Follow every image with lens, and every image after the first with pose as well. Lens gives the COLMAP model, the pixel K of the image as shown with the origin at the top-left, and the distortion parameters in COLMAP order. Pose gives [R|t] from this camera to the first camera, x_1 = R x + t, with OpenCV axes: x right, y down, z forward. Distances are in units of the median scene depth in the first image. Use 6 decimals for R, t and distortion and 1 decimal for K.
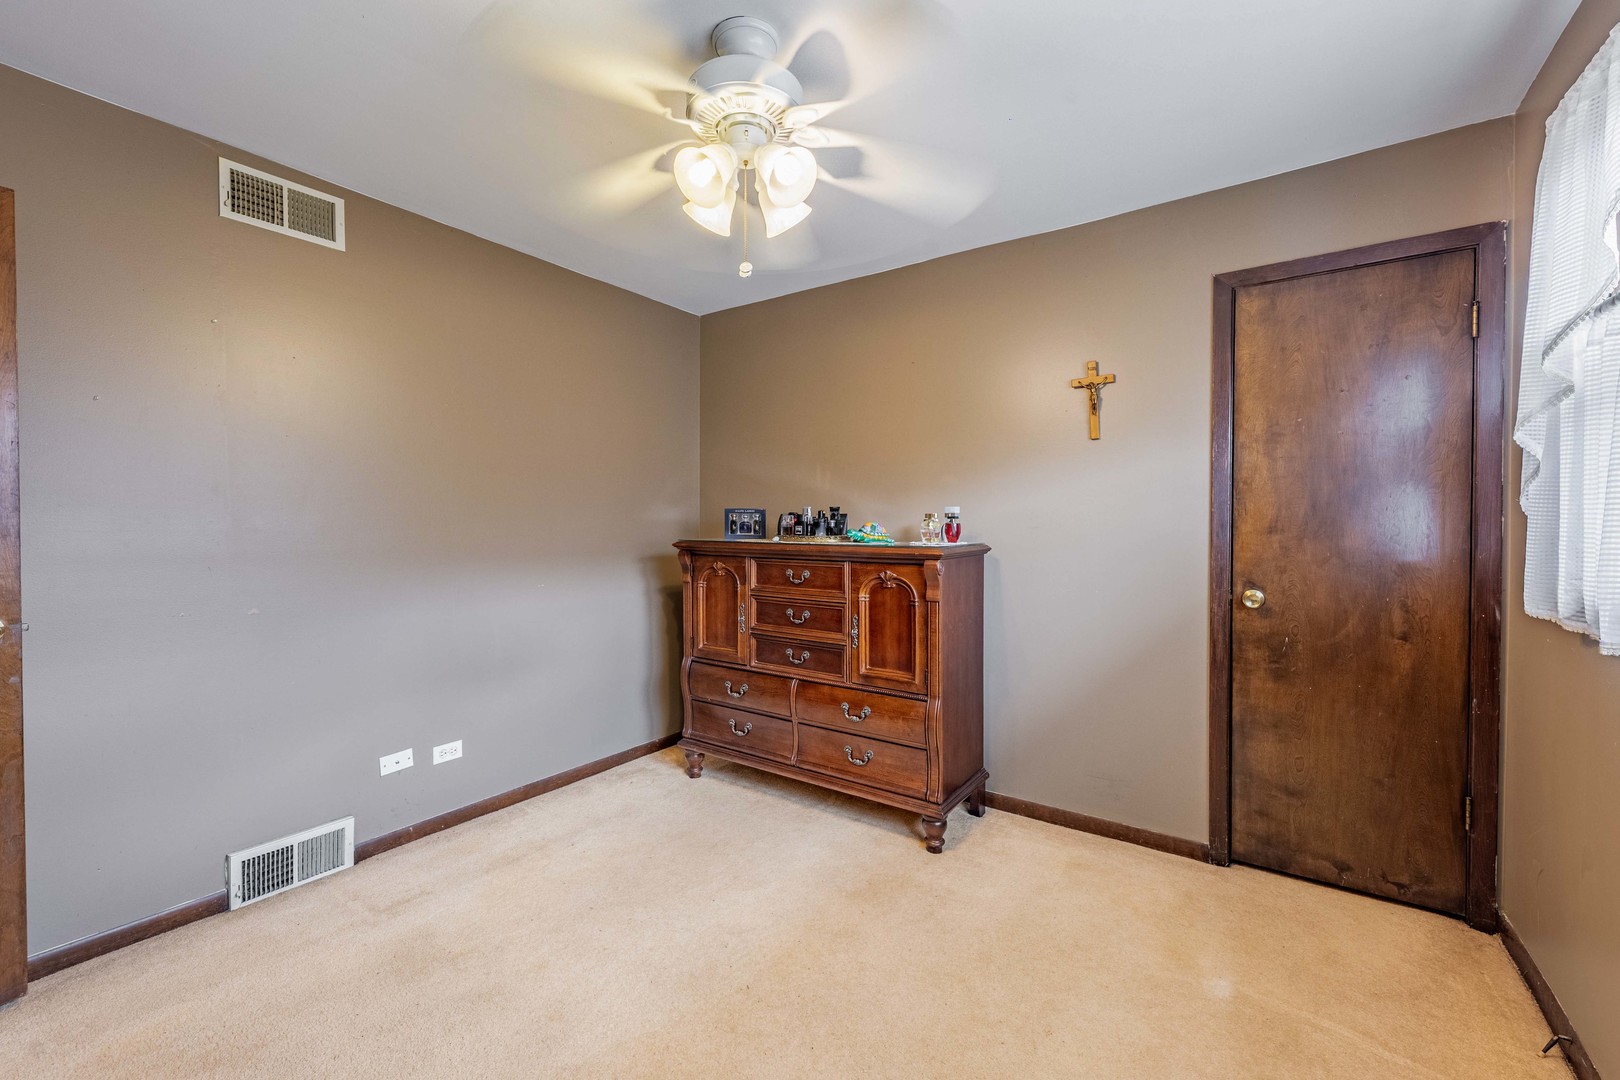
lens RADIAL K [[672.2, 0, 809.5], [0, 672.2, 531.9], [0, 0, 1]] dist [0.001194, -0.000164]
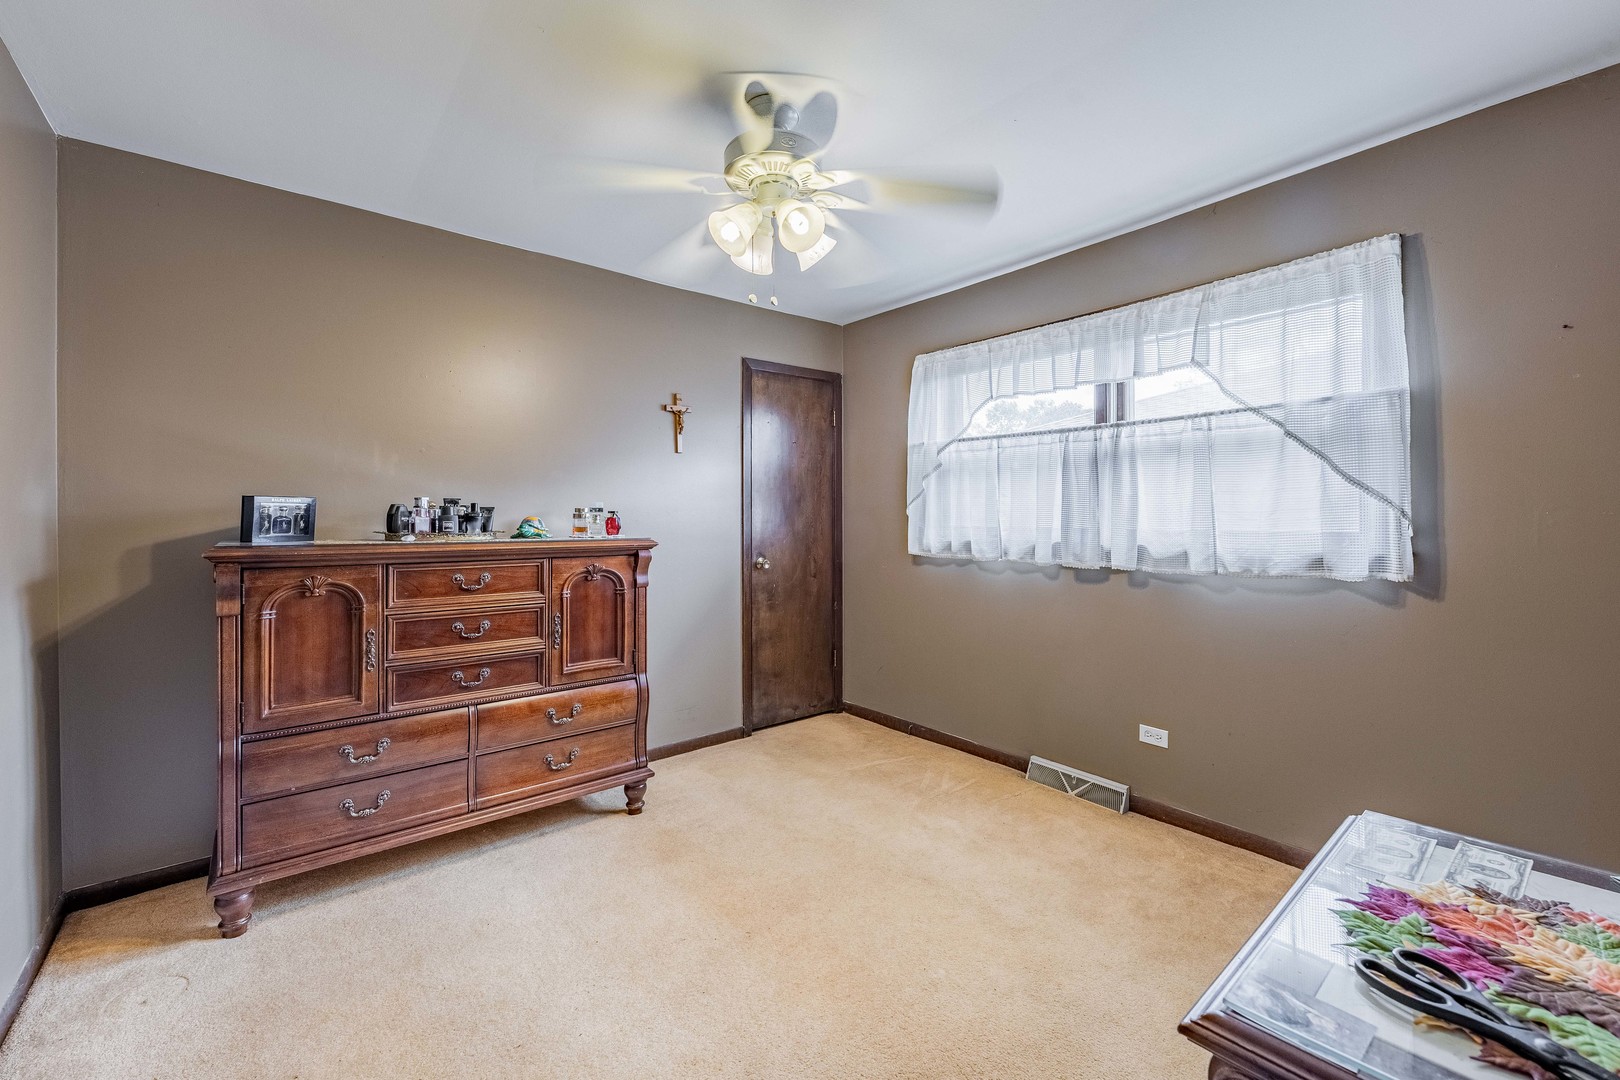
lens RADIAL K [[668.9, 0, 814.7], [0, 668.9, 515.4], [0, 0, 1]] dist [0.002258, 0.000224]
pose [[0.258112, -0.000772, 0.966115, -0.802452], [0.014089, 0.999896, -0.002966, -0.008457], [-0.966012, 0.014378, 0.258096, 0.421334]]
